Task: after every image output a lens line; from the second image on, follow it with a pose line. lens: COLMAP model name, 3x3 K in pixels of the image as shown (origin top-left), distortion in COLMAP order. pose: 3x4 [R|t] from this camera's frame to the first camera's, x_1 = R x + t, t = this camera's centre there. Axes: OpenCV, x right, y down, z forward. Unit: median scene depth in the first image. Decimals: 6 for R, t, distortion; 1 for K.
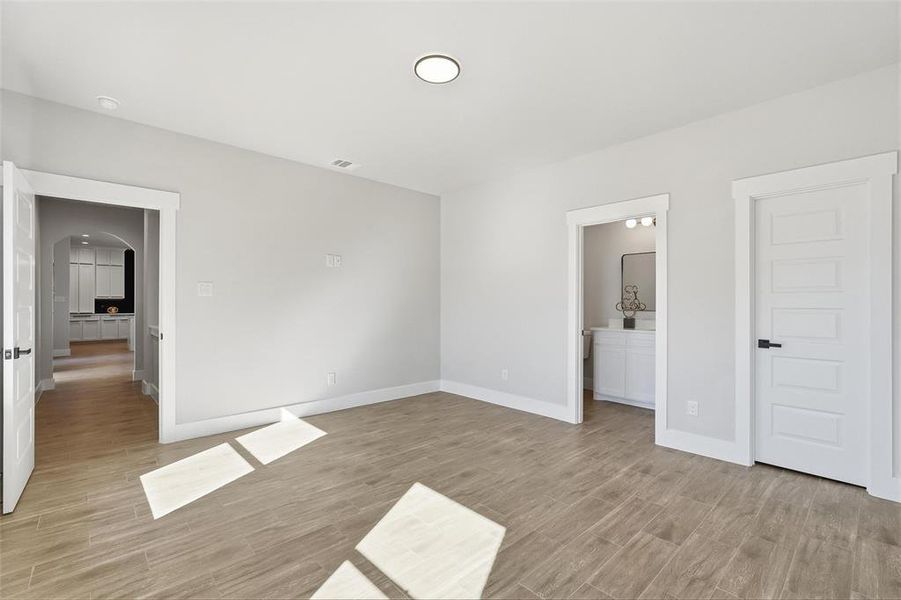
lens RADIAL K [[404.4, 0, 446.4], [0, 404.4, 302.2], [0, 0, 1]] dist [-0.005616, 0.002956]
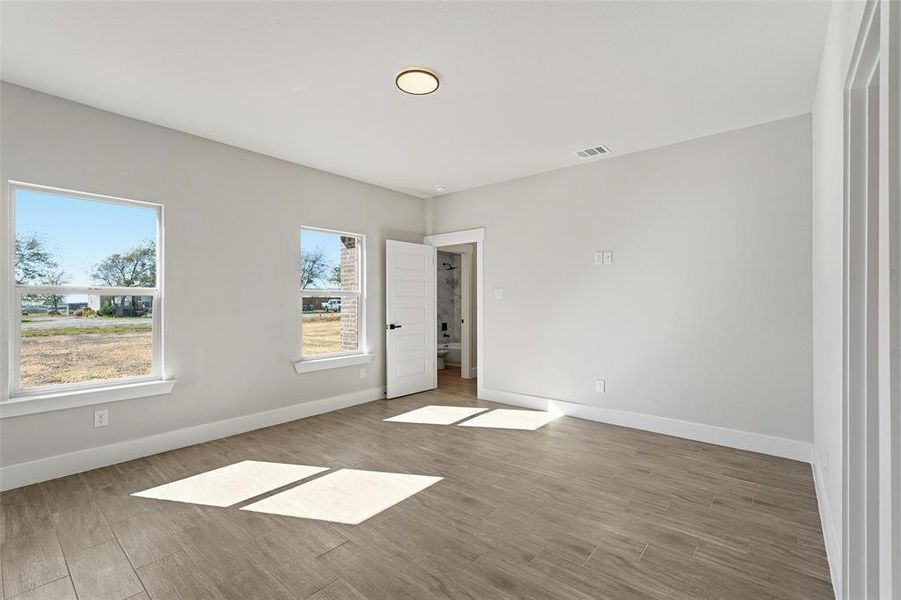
lens RADIAL K [[404.4, 0, 448.8], [0, 404.4, 300.7], [0, 0, 1]] dist [-0.005616, 0.002956]
pose [[0.118086, -0.004627, -0.992993, 0.969726], [0.001927, 0.999988, -0.004431, -0.003413], [0.993002, -0.001390, 0.118093, 0.902512]]
